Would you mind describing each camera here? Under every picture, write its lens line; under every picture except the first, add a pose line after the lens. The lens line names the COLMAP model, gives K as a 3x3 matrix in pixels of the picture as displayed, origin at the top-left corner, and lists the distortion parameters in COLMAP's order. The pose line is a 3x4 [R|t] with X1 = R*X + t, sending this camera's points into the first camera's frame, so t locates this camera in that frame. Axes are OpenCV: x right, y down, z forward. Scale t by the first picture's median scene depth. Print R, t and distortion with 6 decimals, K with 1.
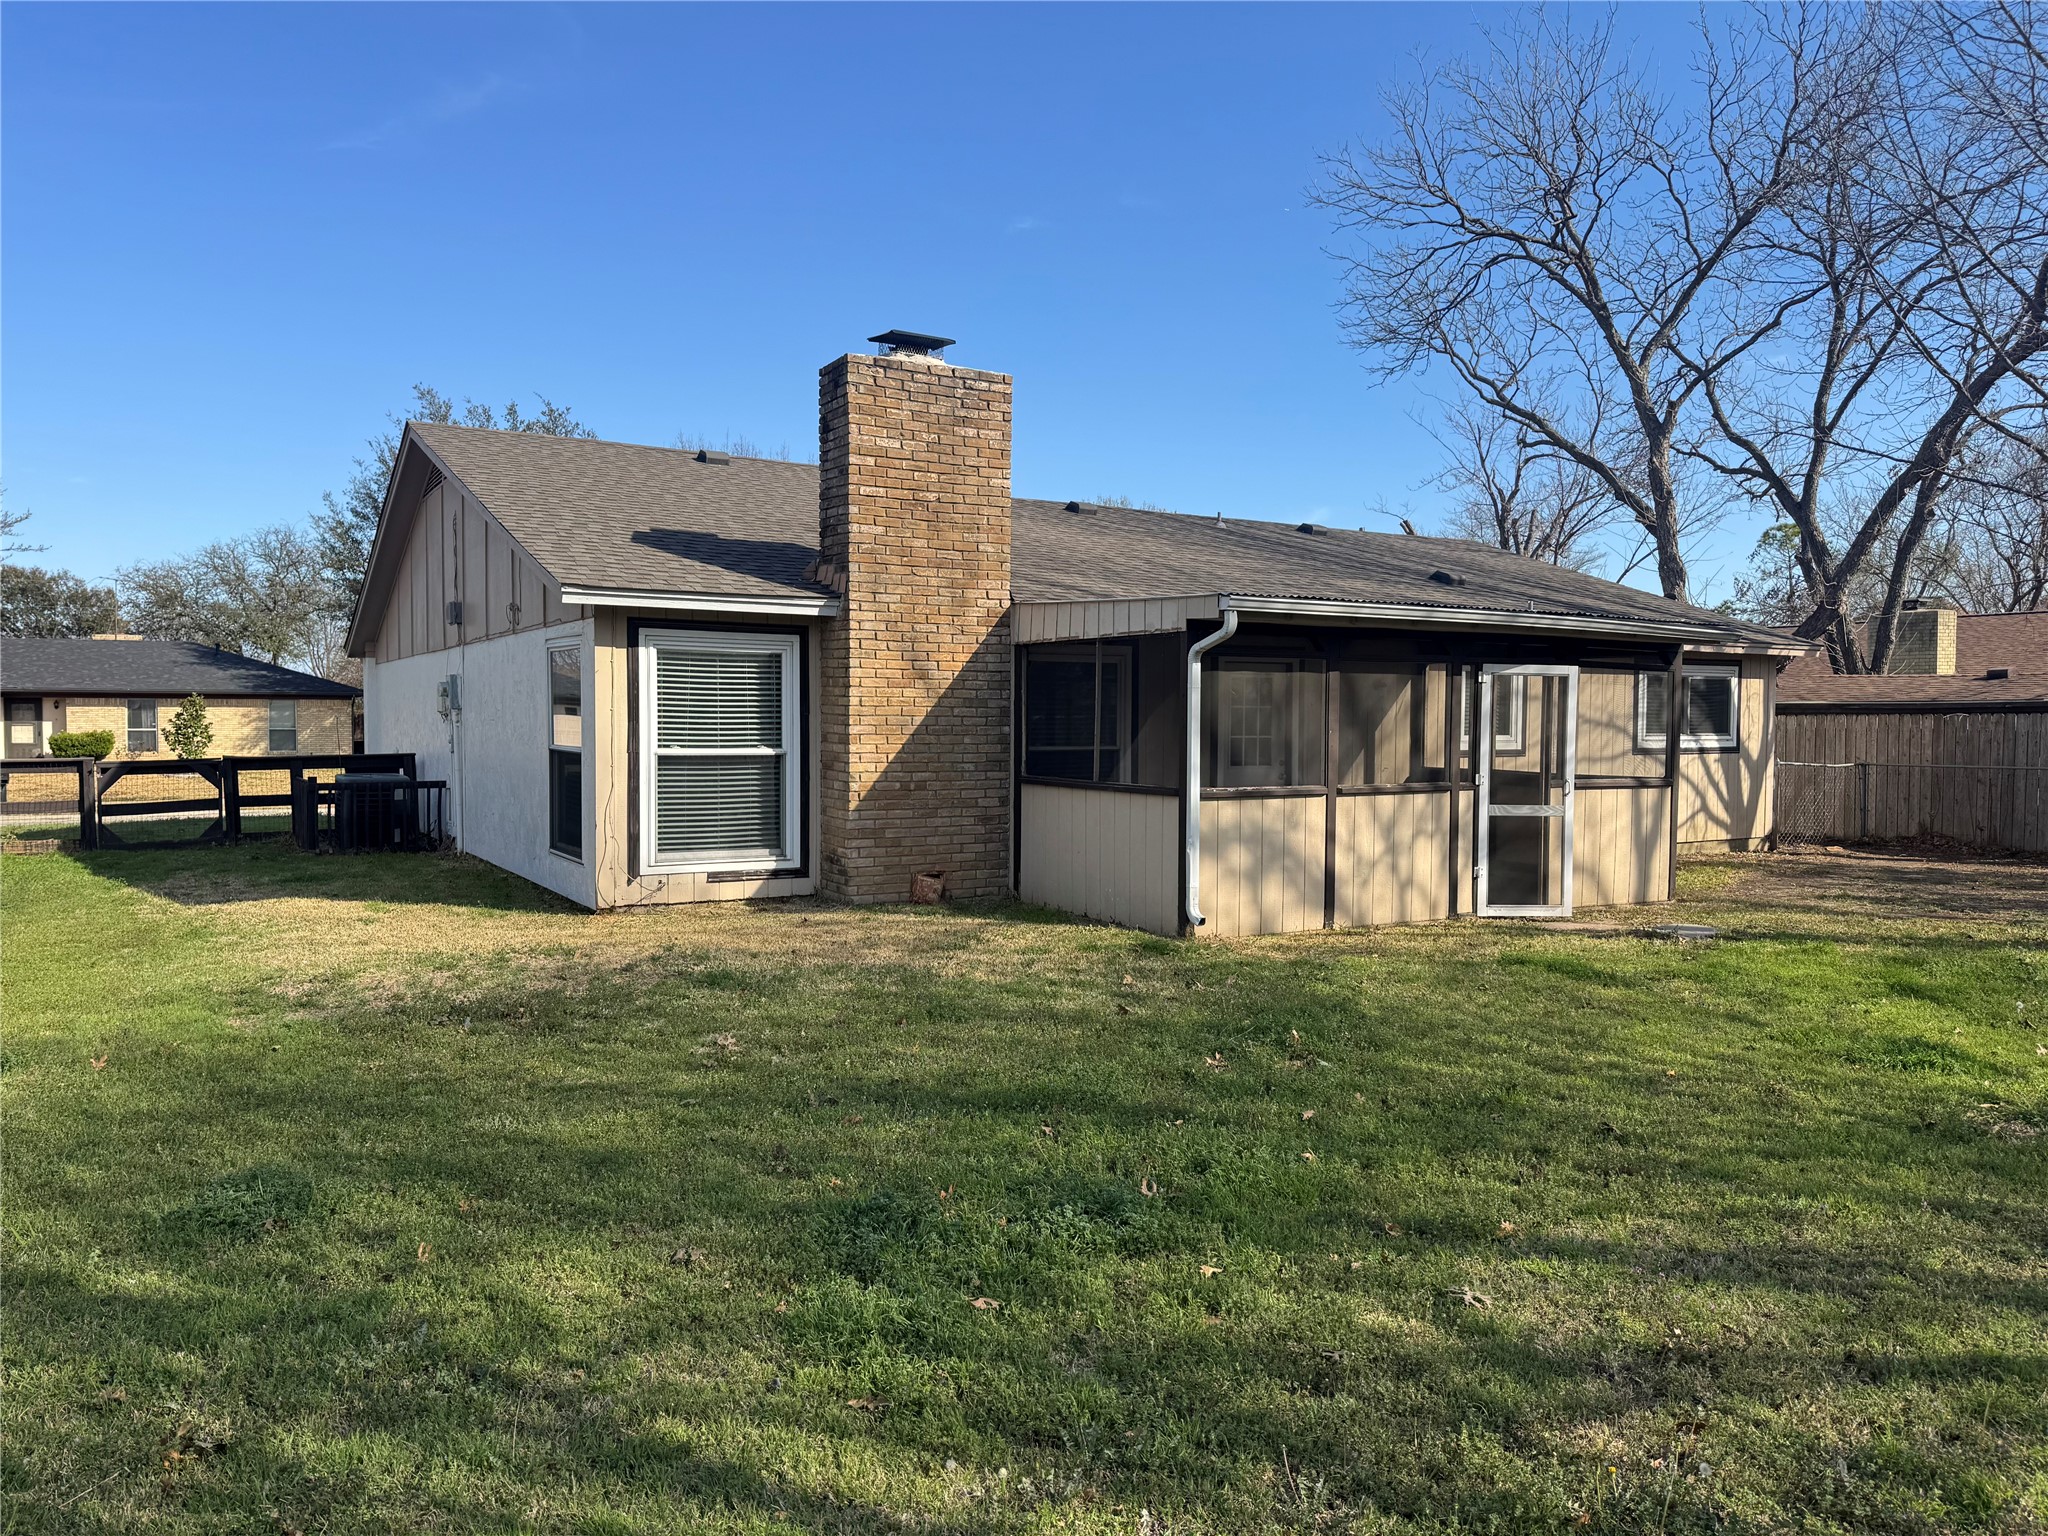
lens RADIAL K [[1386.1, 0, 1024.0], [0, 1386.1, 768.0], [0, 0, 1]] dist [-0.001898, -0.000573]
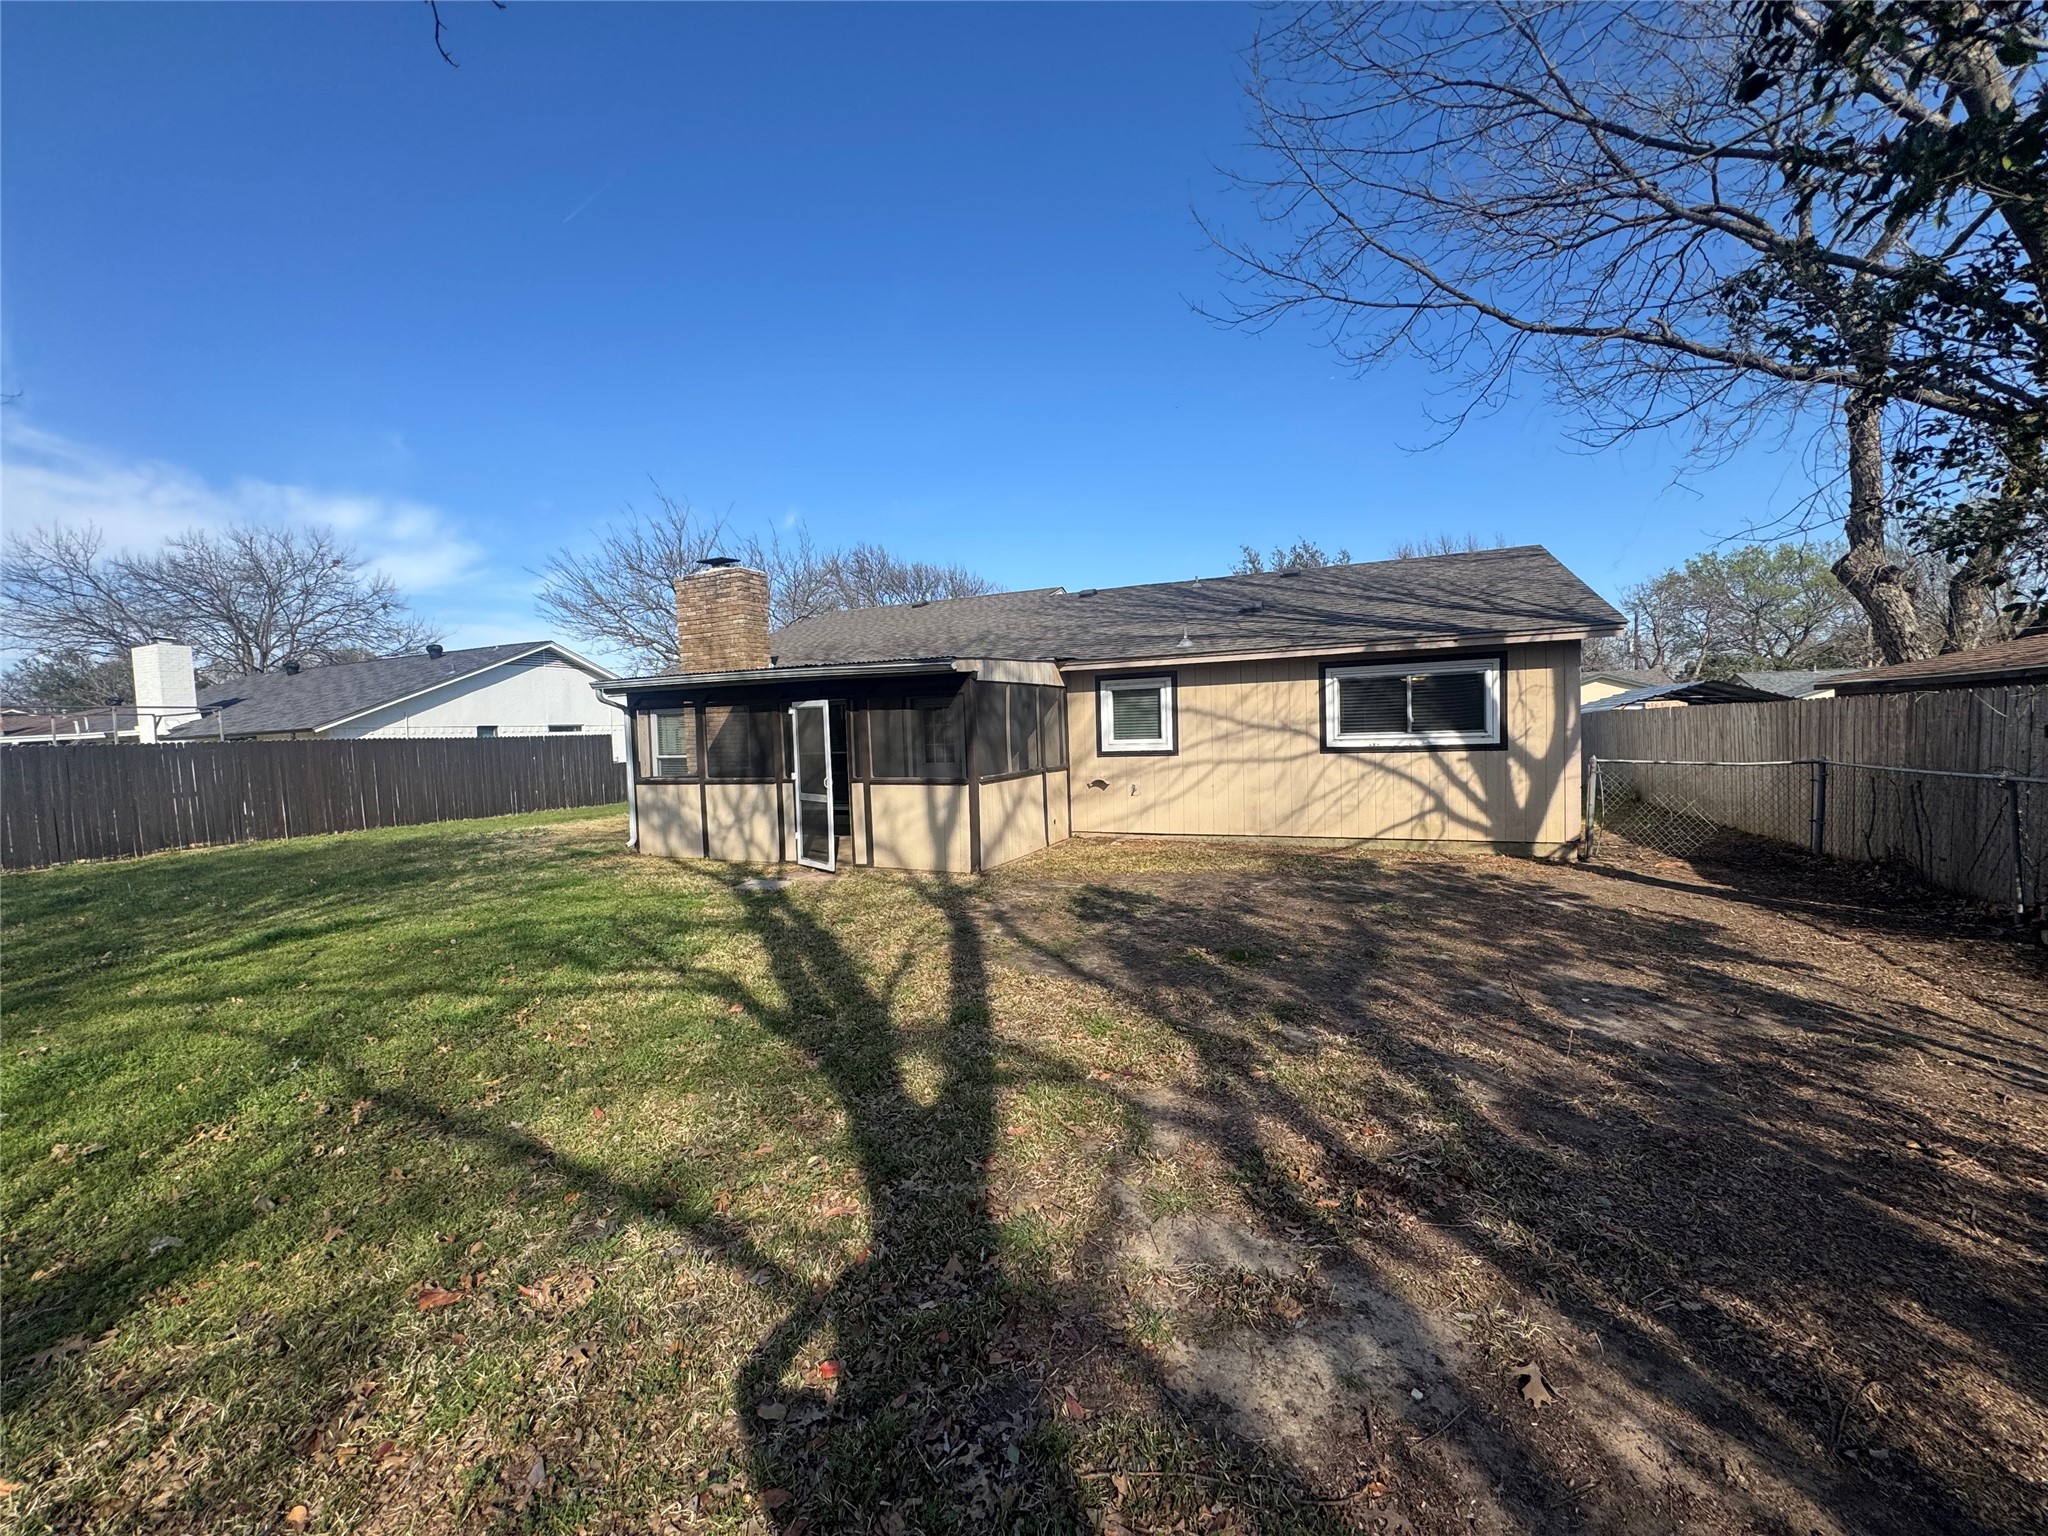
lens RADIAL K [[822.0, 0, 1024.0], [0, 822.0, 768.0], [0, 0, 1]] dist [0.000976, 0.000030]
pose [[0.614711, 0.010290, -0.788686, 0.807187], [0.007668, 0.999790, 0.019021, -0.013686], [0.788716, -0.017740, 0.614502, 0.421650]]
